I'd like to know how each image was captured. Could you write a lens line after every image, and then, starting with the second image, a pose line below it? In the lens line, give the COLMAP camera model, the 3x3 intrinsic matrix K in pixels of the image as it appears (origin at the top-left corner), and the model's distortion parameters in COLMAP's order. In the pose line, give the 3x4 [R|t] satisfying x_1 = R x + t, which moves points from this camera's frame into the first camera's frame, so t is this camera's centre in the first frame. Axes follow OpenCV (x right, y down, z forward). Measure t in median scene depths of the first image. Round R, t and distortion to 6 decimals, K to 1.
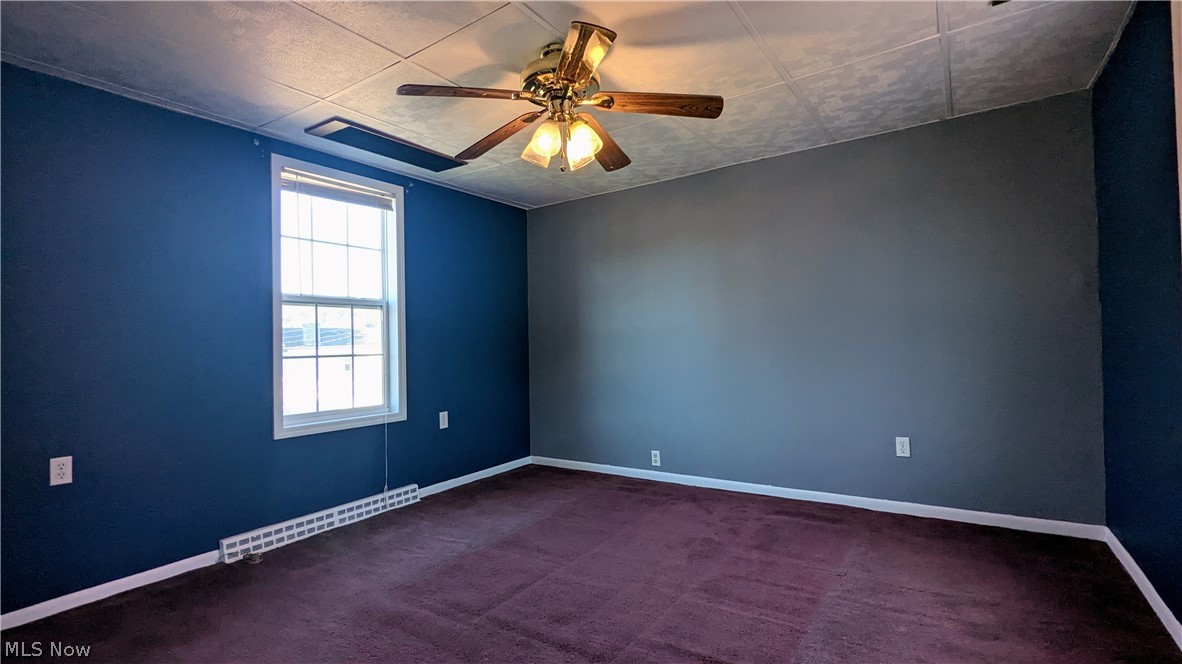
lens RADIAL K [[557.2, 0, 591.4], [0, 557.2, 331.5], [0, 0, 1]] dist [0.003103, 0.001215]
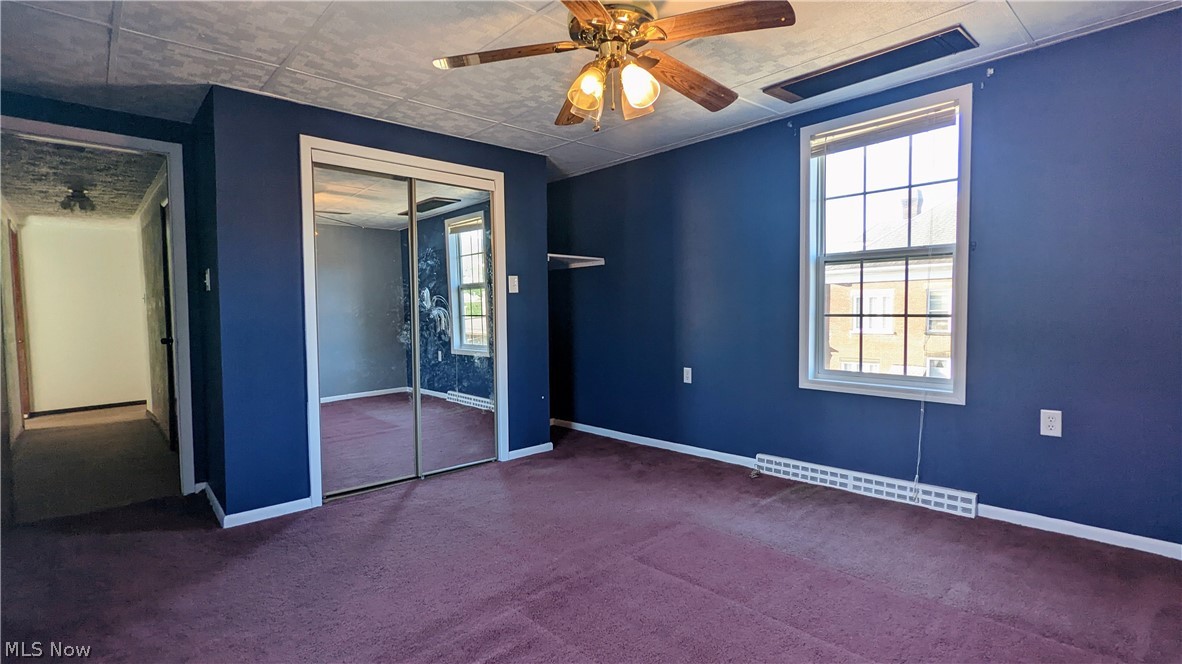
lens RADIAL K [[557.2, 0, 592.0], [0, 557.2, 333.5], [0, 0, 1]] dist [0.003103, 0.001215]
pose [[-0.230275, 0.082269, -0.969642, 0.540593], [0.046633, 0.996208, 0.073449, -0.016615], [0.972008, -0.028304, -0.233238, 0.748521]]
